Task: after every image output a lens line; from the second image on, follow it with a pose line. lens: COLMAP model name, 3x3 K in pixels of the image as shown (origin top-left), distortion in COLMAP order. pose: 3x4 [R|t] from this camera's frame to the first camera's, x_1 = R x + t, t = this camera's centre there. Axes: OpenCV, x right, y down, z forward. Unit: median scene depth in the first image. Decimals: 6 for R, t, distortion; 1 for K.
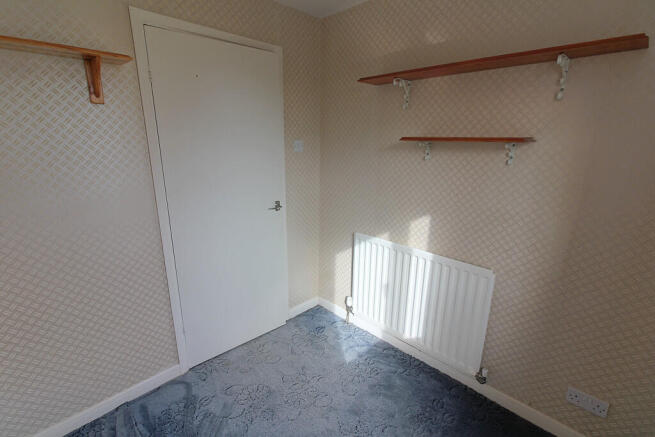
lens RADIAL K [[300.9, 0, 326.9], [0, 300.9, 219.5], [0, 0, 1]] dist [-0.001733, 0.000421]
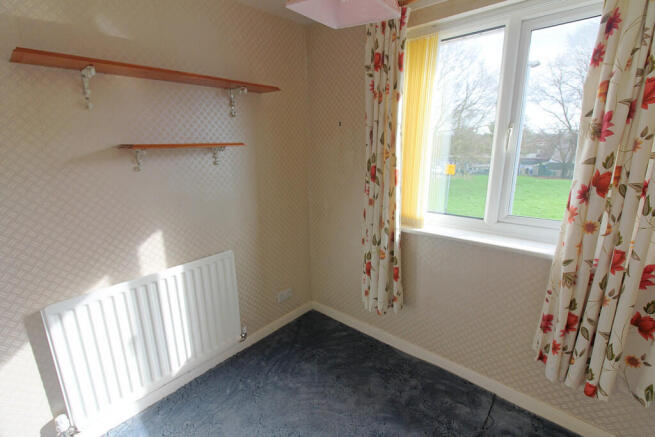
lens RADIAL K [[300.9, 0, 327.6], [0, 300.9, 218.2], [0, 0, 1]] dist [-0.001733, 0.000421]
pose [[-0.067398, -0.251212, 0.965583, -0.545329], [0.279852, 0.924174, 0.259973, -0.137706], [-0.957674, 0.287742, 0.008014, 0.485392]]
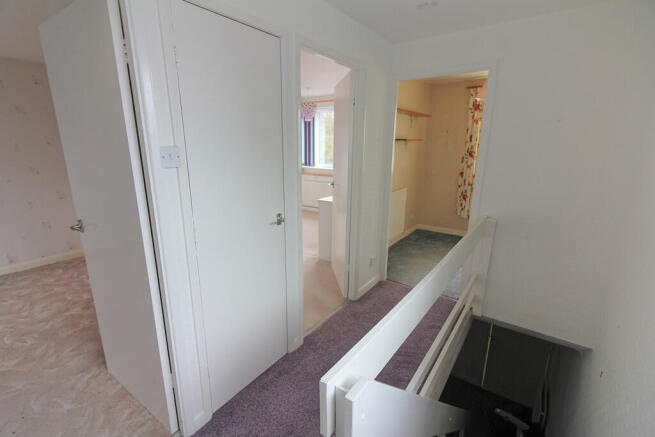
lens RADIAL K [[300.9, 0, 326.5], [0, 300.9, 217.8], [0, 0, 1]] dist [-0.001733, 0.000421]
pose [[-0.138598, -0.249659, 0.958364, -1.754558], [0.252846, 0.926712, 0.277981, -0.446273], [-0.957528, 0.280846, -0.065315, 1.671863]]
